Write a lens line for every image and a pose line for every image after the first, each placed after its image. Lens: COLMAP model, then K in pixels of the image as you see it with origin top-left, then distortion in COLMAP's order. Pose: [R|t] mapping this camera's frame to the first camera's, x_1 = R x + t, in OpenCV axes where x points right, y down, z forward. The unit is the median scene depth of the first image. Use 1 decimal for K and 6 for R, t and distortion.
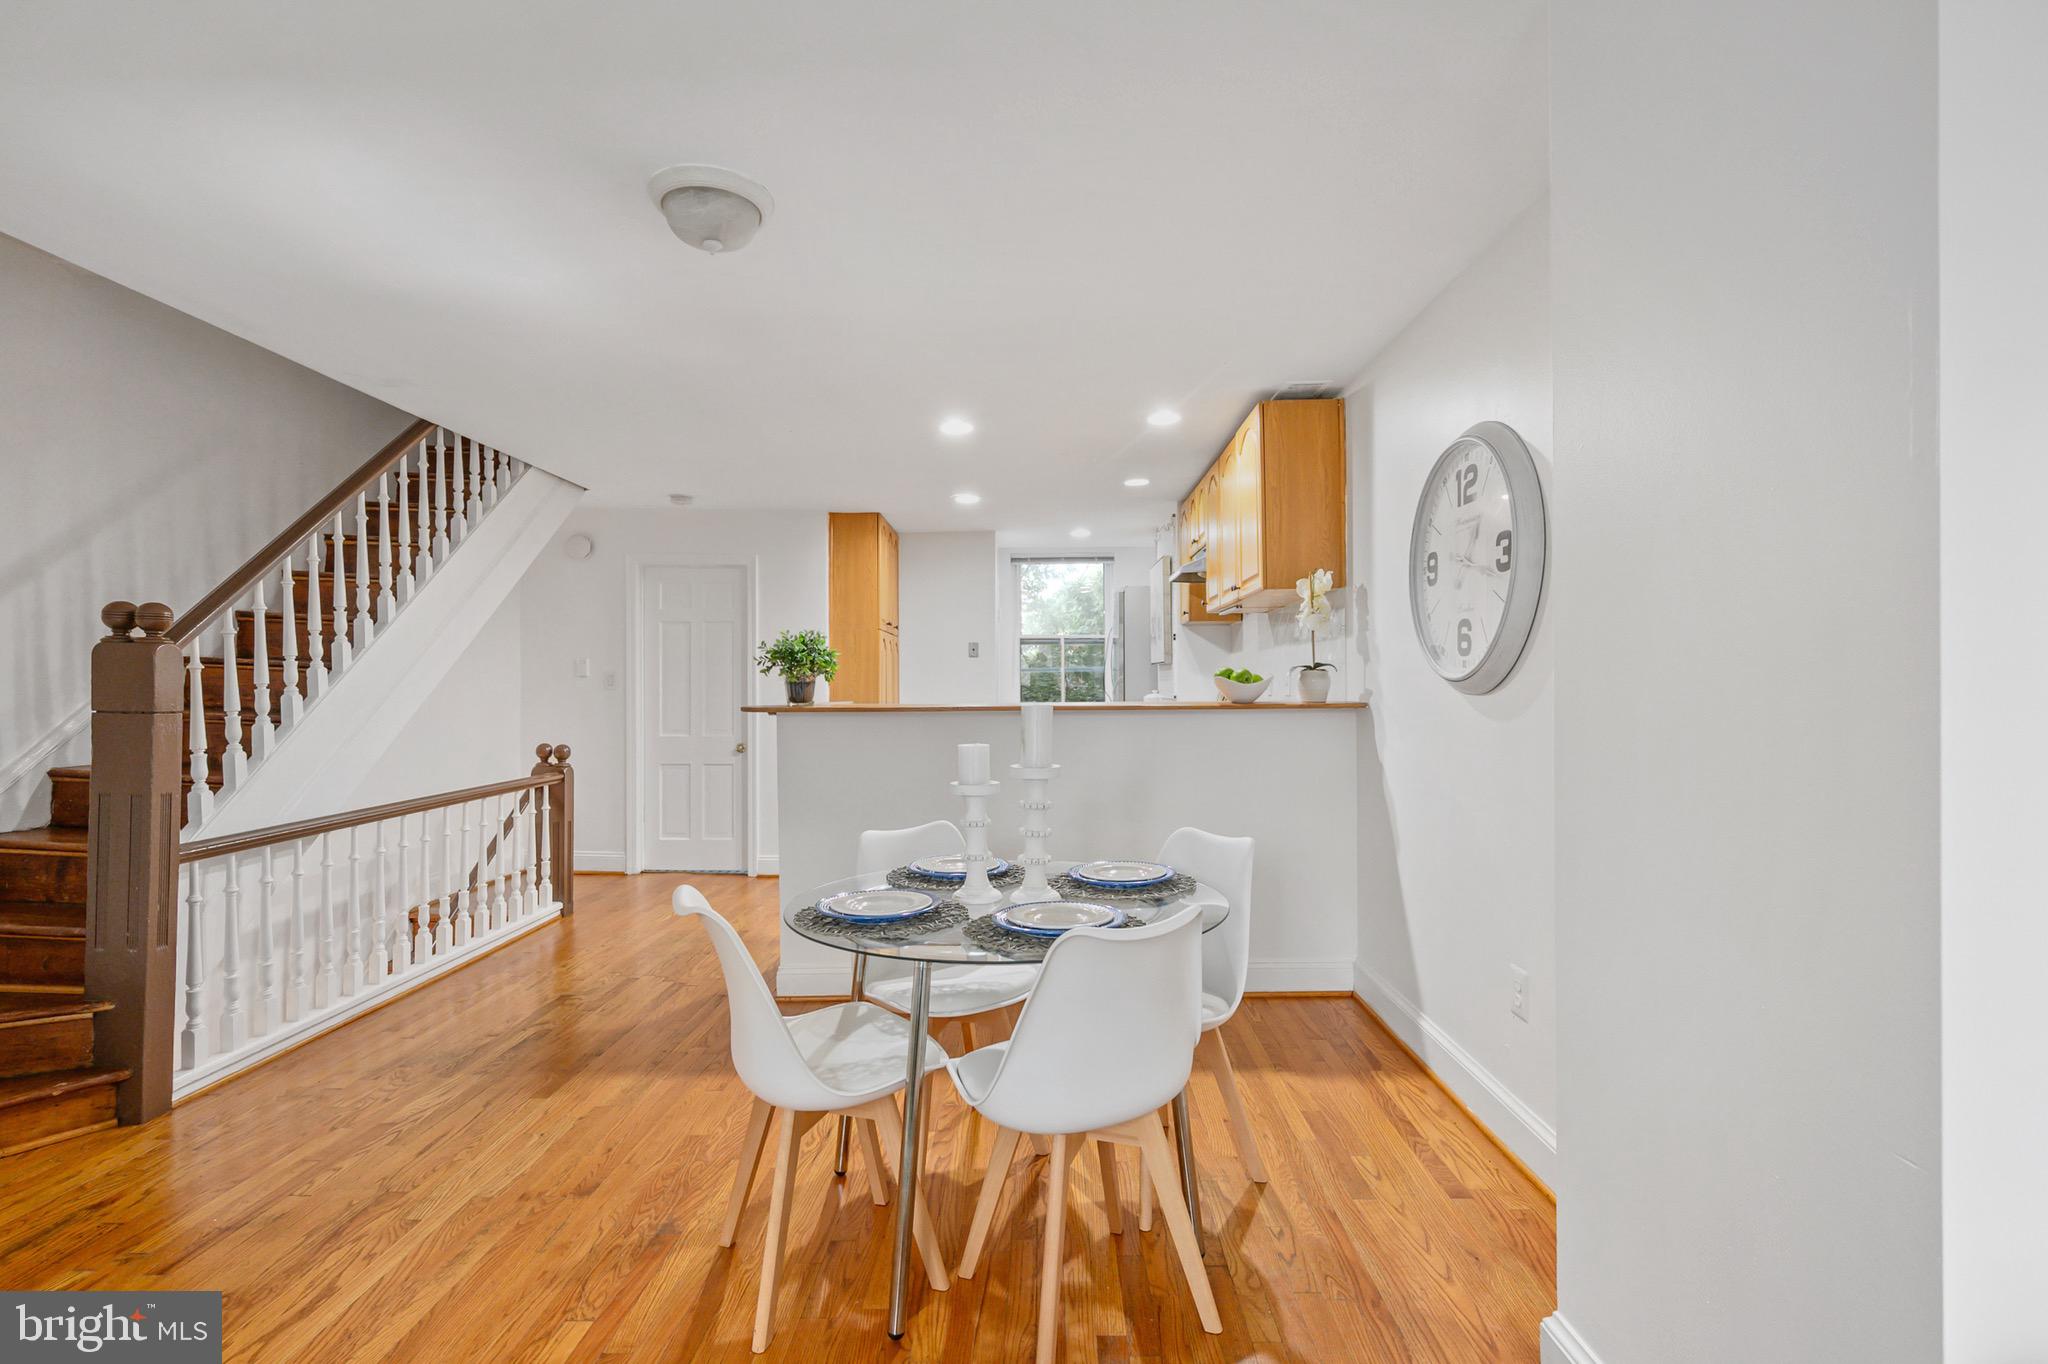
lens RADIAL K [[943.2, 0, 1029.0], [0, 943.2, 705.1], [0, 0, 1]] dist [0.000093, -0.000015]
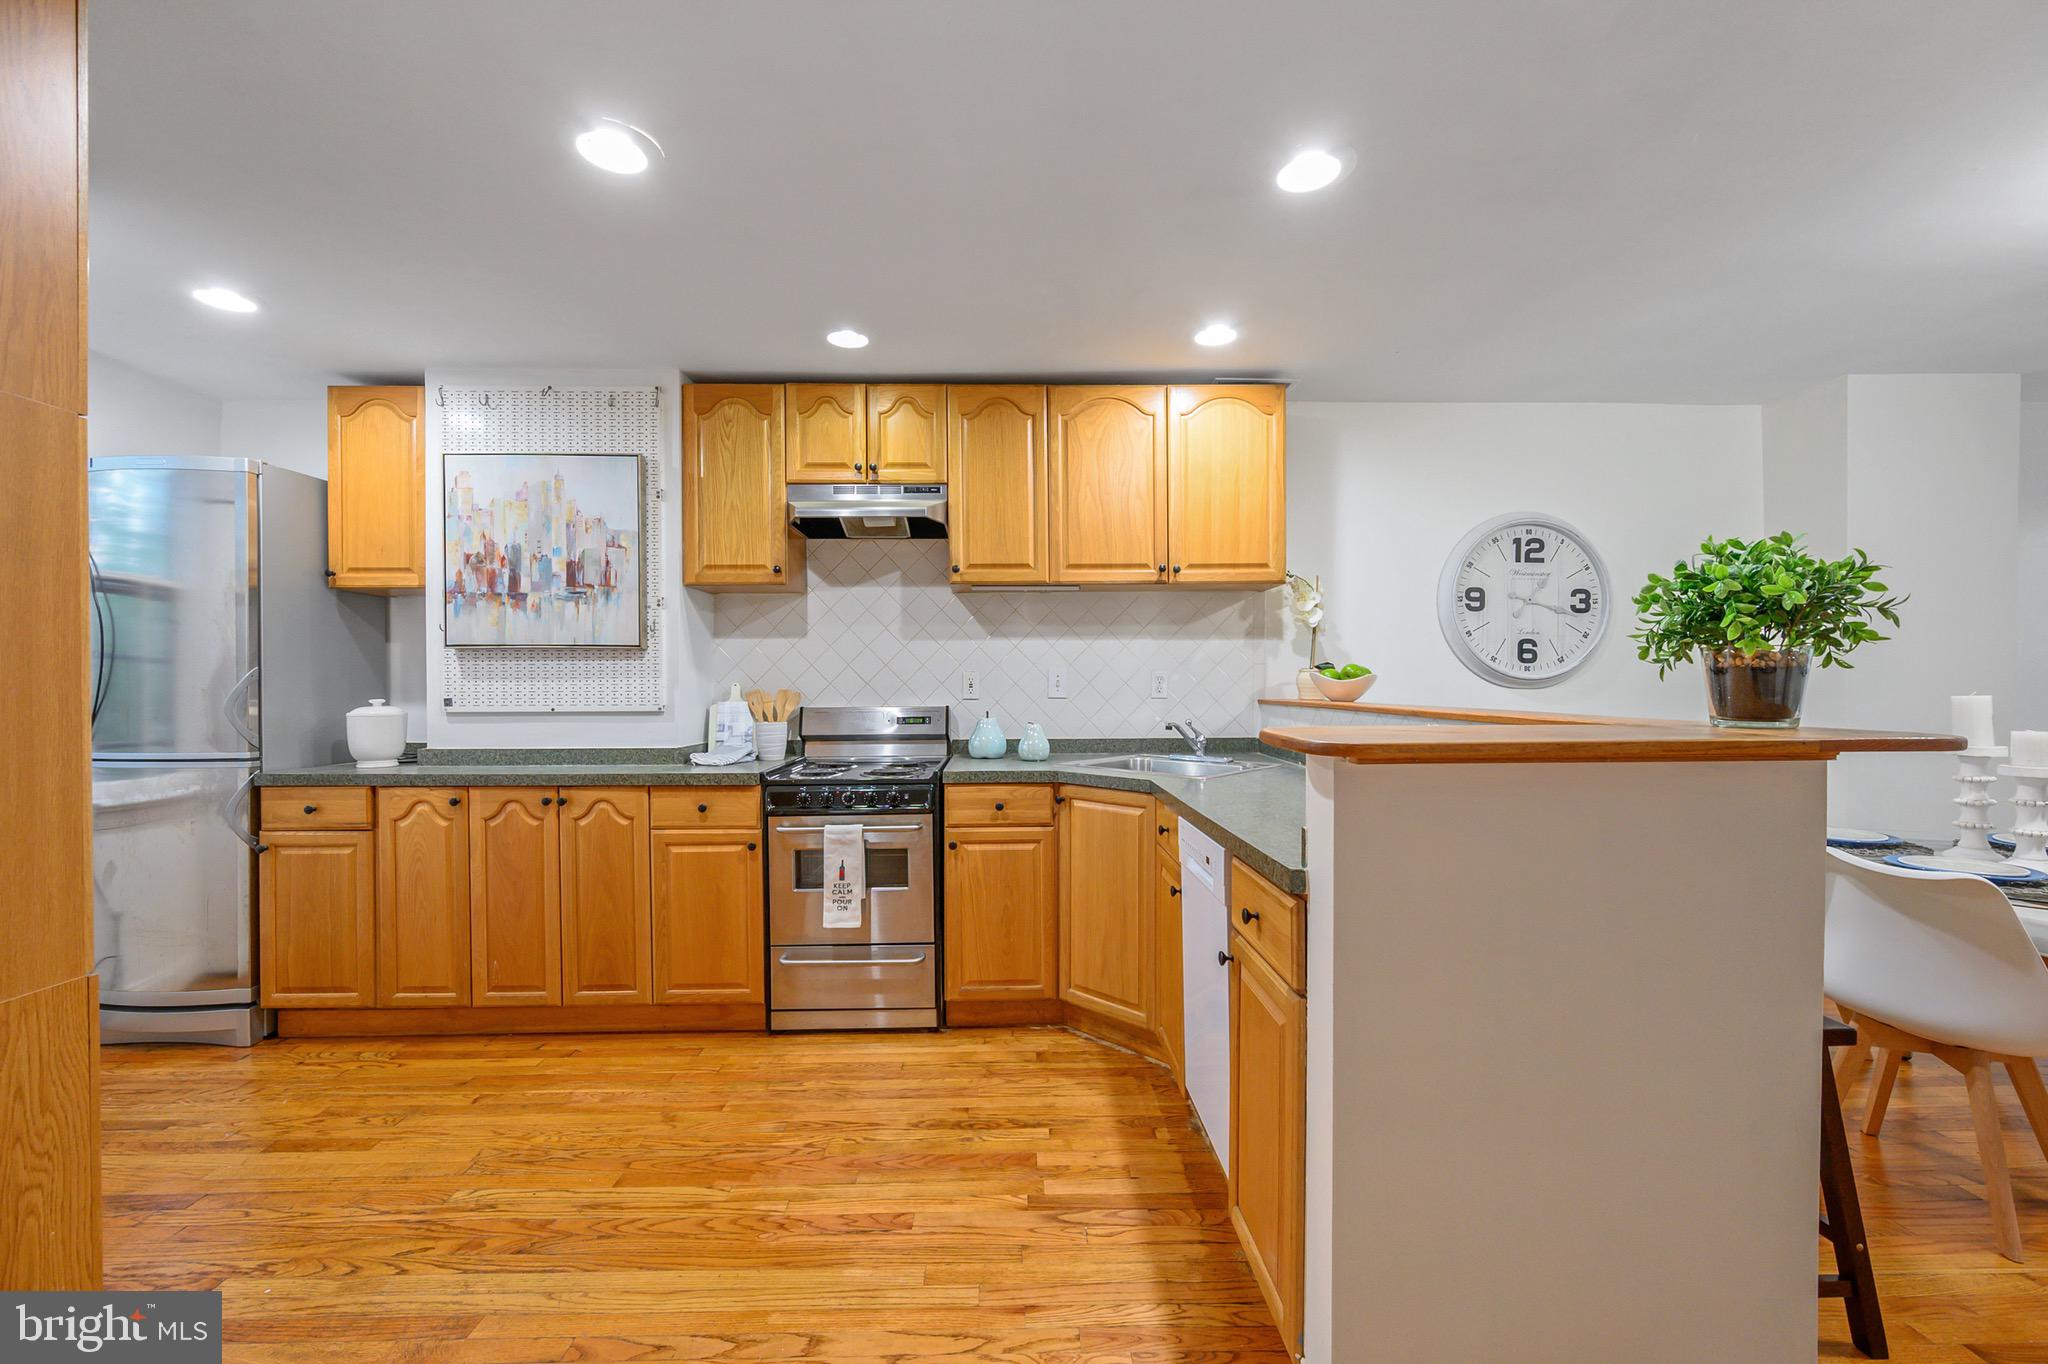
lens RADIAL K [[823.2, 0, 1026.9], [0, 823.2, 678.3], [0, 0, 1]] dist [-0.002056, -0.000118]
pose [[-0.041279, 0.013410, 0.999058, -0.579217], [0.027534, 0.999545, -0.012278, -0.024486], [-0.998768, 0.027002, -0.041630, 1.324865]]
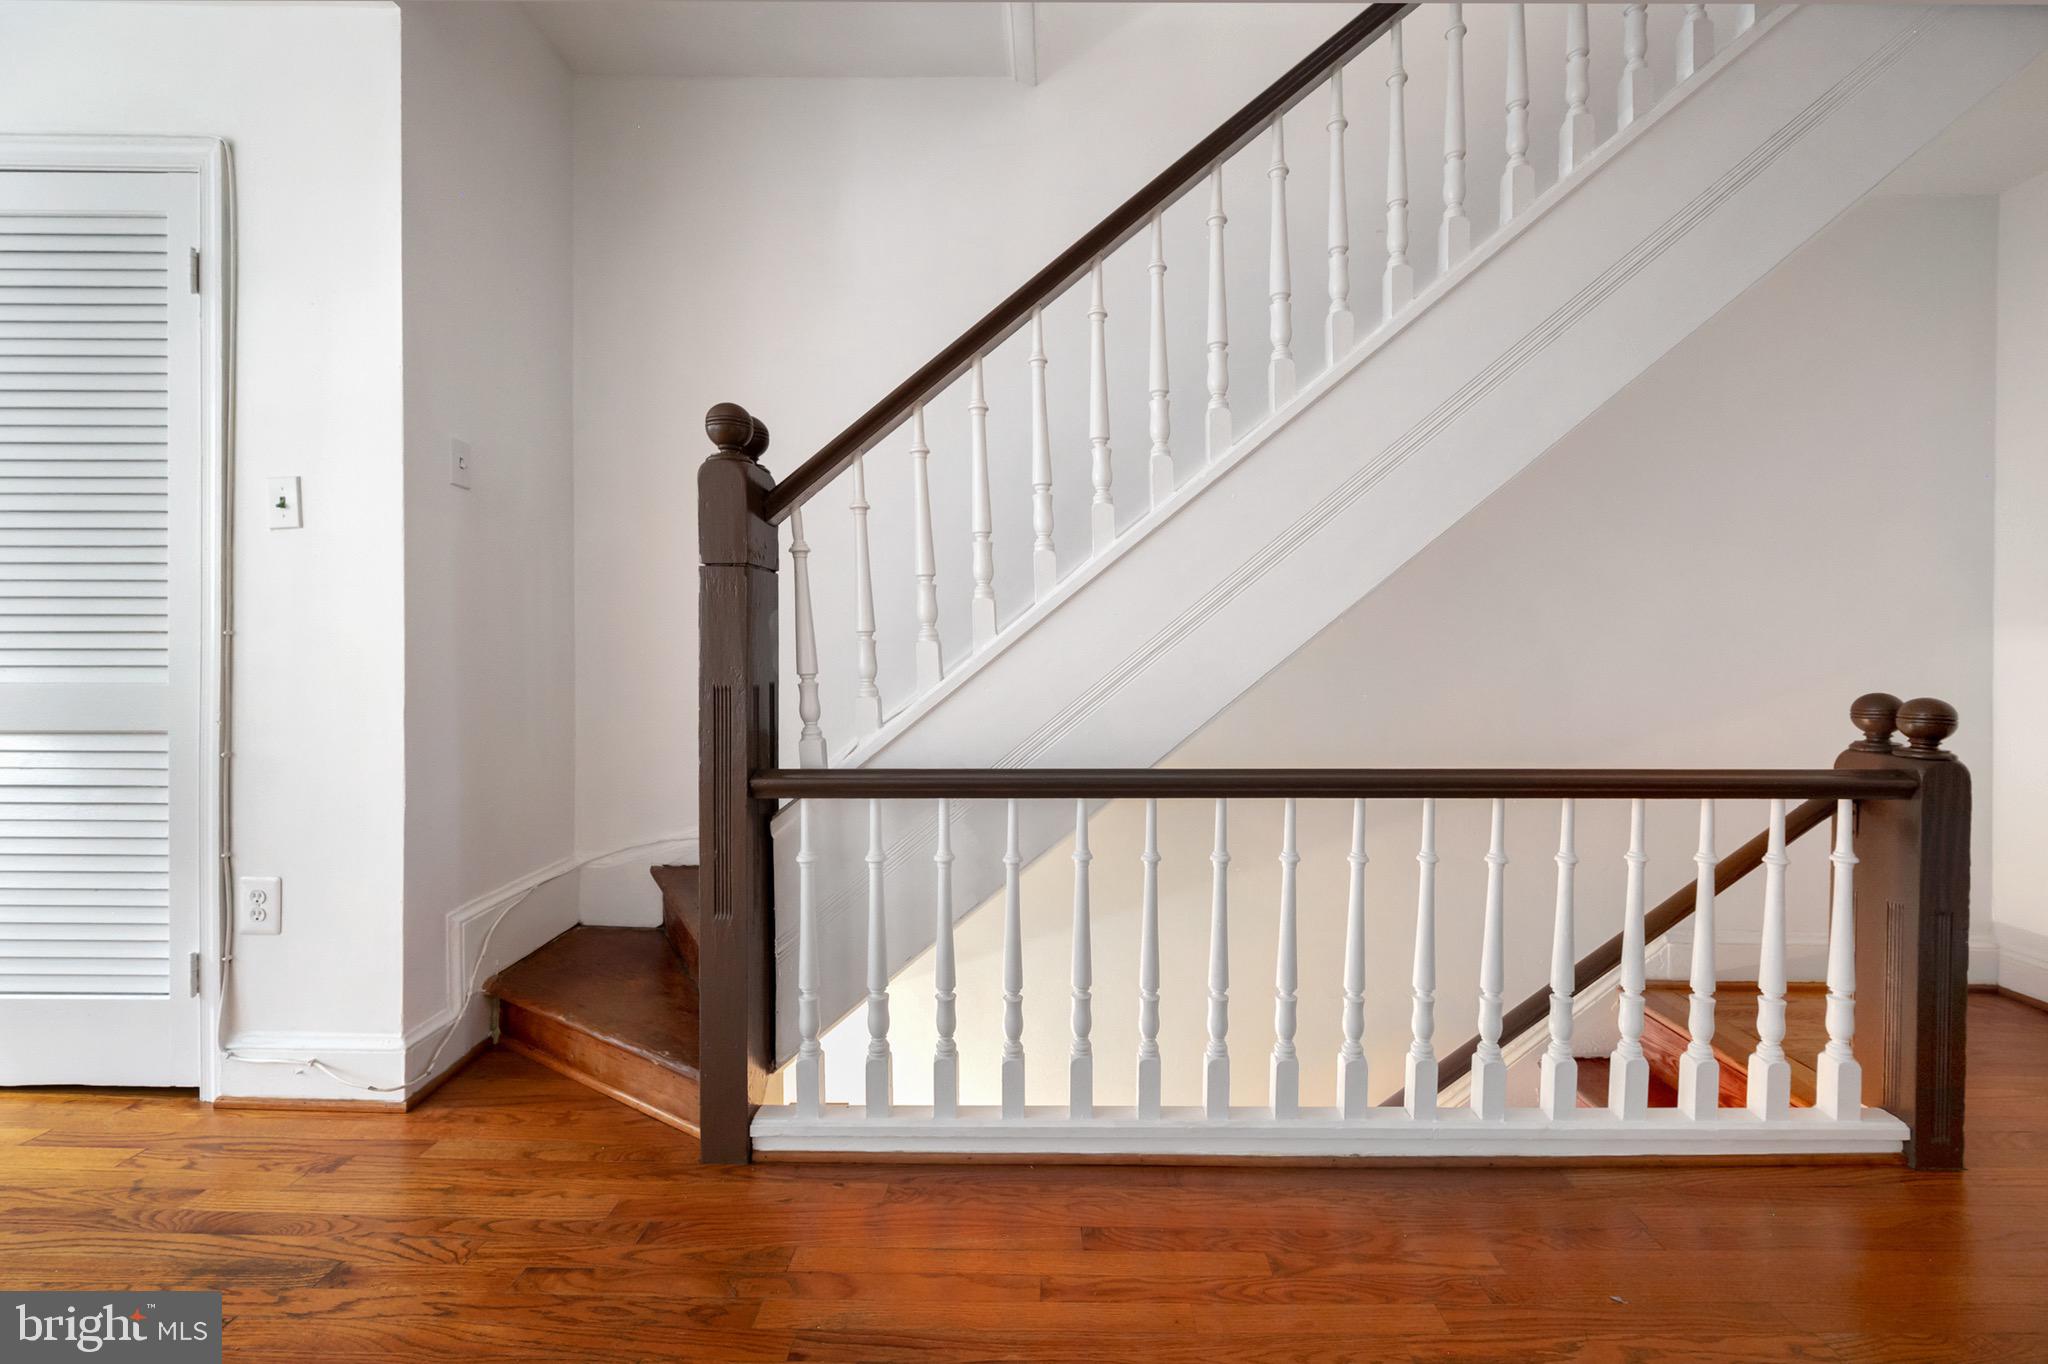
lens RADIAL K [[823.2, 0, 1026.9], [0, 823.2, 678.3], [0, 0, 1]] dist [-0.002056, -0.000118]
pose [[0.015647, 0.019479, -0.999688, -0.251712], [-0.031072, 0.999337, 0.018985, 0.054010], [0.999395, 0.030765, 0.016242, 0.882870]]
